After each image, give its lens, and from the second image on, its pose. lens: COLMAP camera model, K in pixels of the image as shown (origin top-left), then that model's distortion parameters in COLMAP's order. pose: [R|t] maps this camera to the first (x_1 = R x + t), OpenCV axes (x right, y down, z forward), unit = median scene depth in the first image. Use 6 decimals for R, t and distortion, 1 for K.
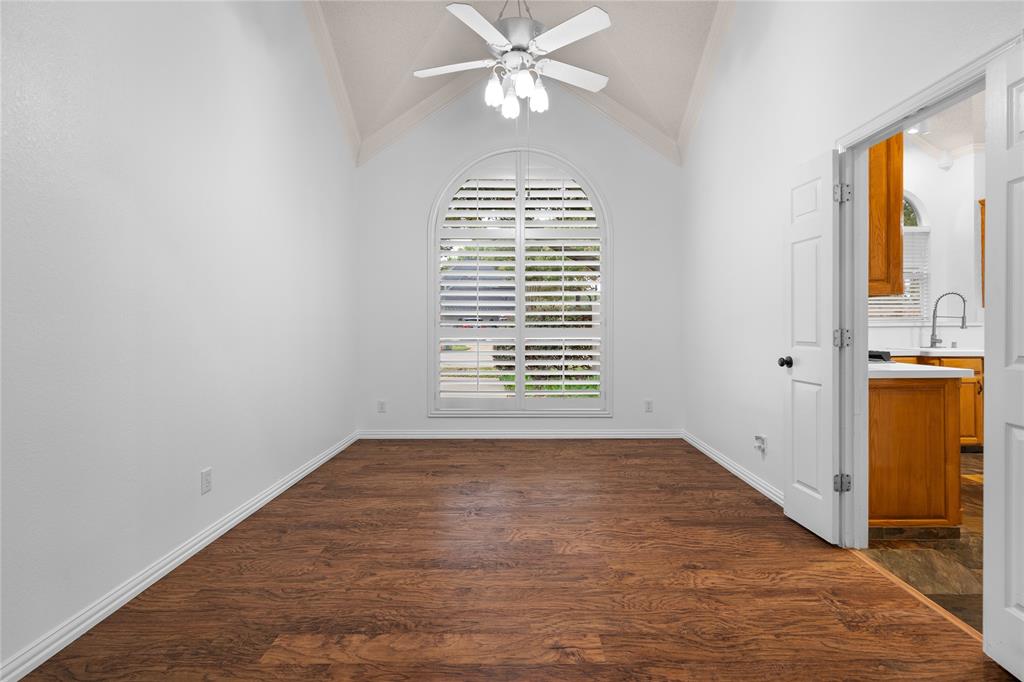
lens RADIAL K [[481.5, 0, 511.5], [0, 481.5, 326.0], [0, 0, 1]] dist [0.000481, -0.000377]
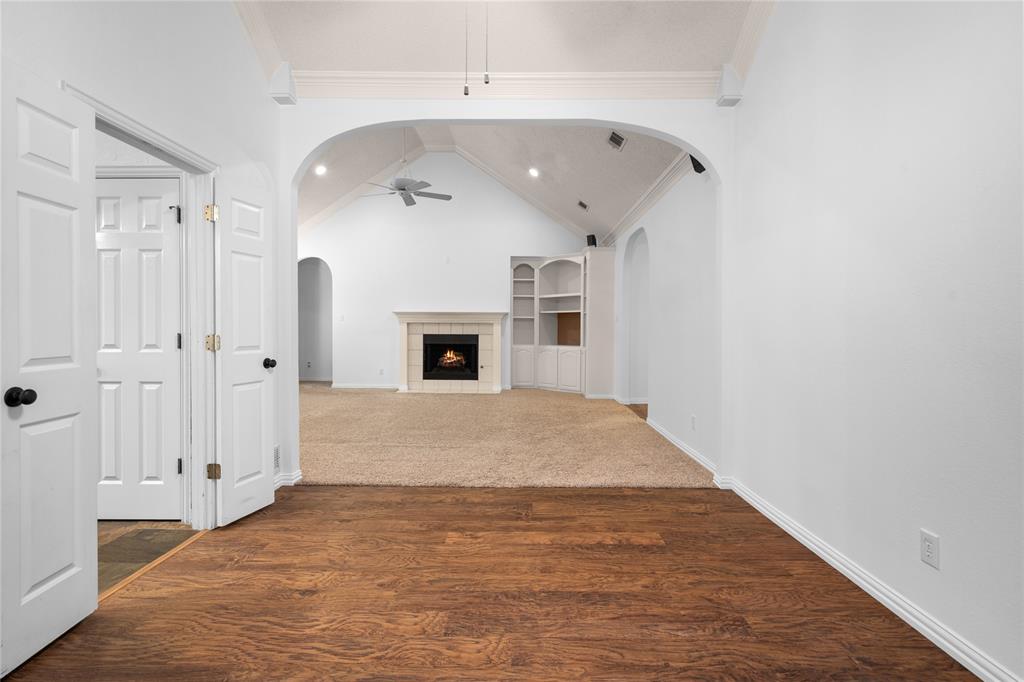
lens RADIAL K [[481.5, 0, 511.5], [0, 481.5, 326.0], [0, 0, 1]] dist [0.000481, -0.000377]
pose [[-0.999992, 0.003158, 0.002432, -0.021891], [0.003154, 0.999994, -0.001438, -0.009994], [-0.002436, -0.001431, -0.999996, 2.054746]]
